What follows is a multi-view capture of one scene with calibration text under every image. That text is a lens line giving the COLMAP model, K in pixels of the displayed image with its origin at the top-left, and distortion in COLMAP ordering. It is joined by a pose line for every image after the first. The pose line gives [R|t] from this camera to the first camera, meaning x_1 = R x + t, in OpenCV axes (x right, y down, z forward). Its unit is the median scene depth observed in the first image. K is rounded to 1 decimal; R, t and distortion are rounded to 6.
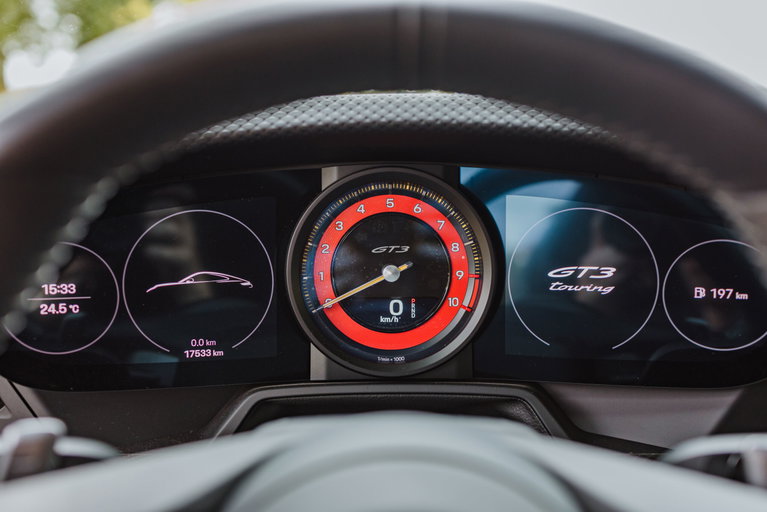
lens RADIAL K [[774.1, 0, 384.7], [0, 774.1, 257.4], [0, 0, 1]] dist [-0.007145, 0.000000]
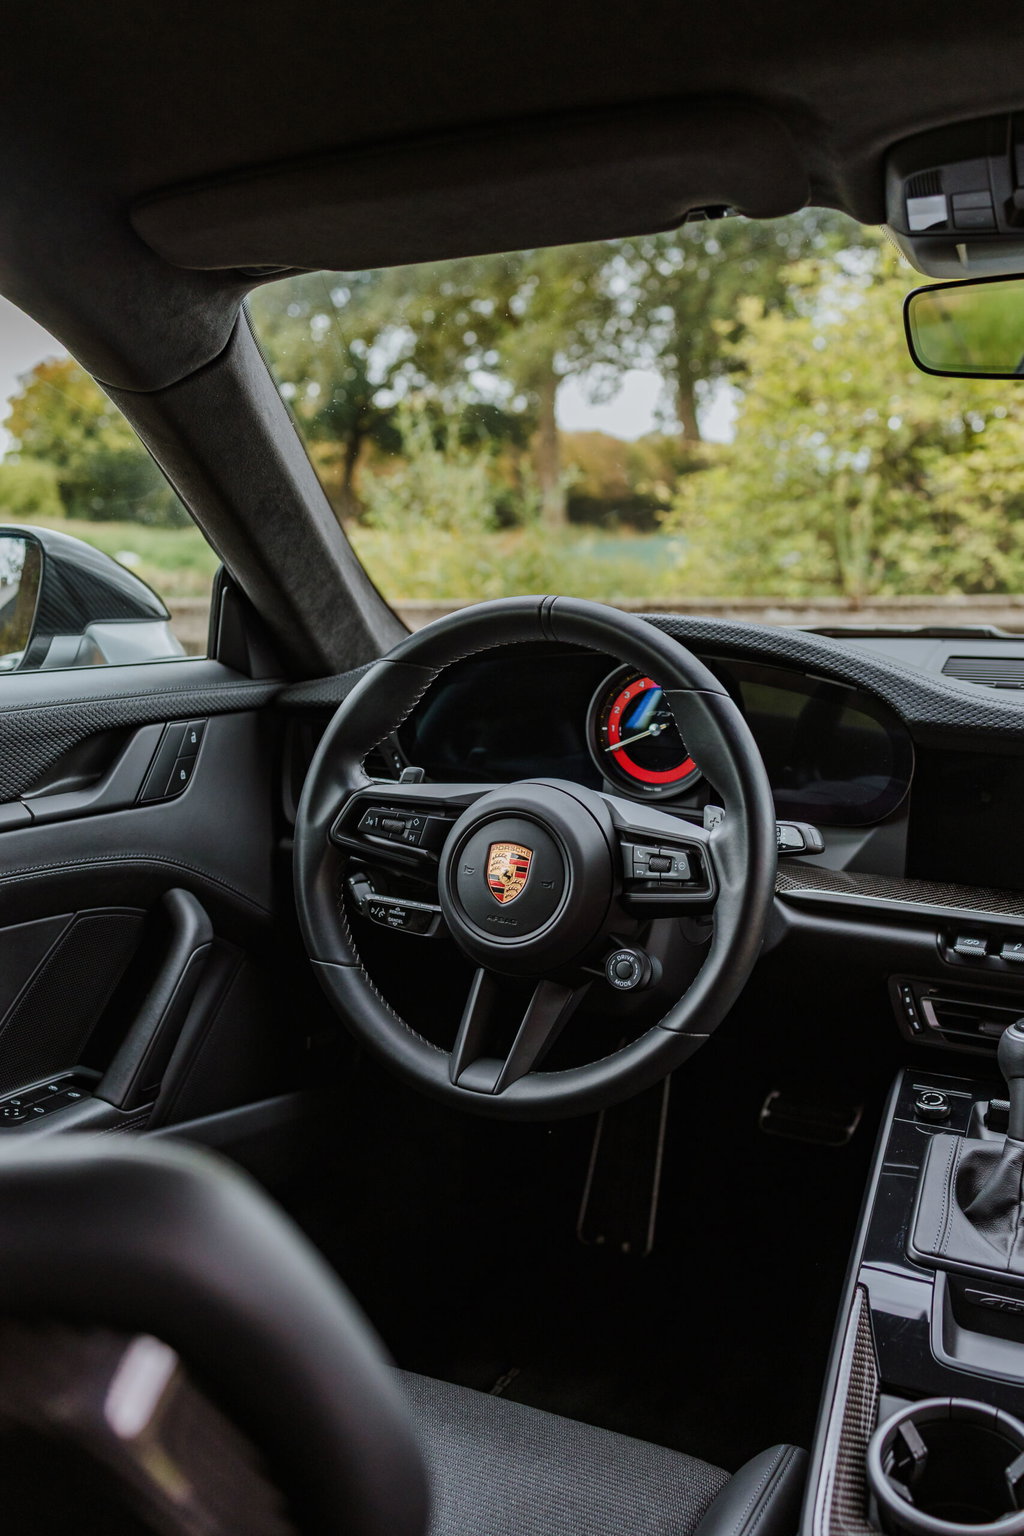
lens RADIAL K [[1550.3, 0, 504.2], [0, 1550.3, 760.0], [0, 0, 1]] dist [-0.007145, 0.000000]
pose [[0.886102, 0.089023, -0.454860, 1.088242], [-0.096740, 0.995290, 0.006337, 0.086577], [0.453282, 0.038388, 0.890540, -1.728005]]
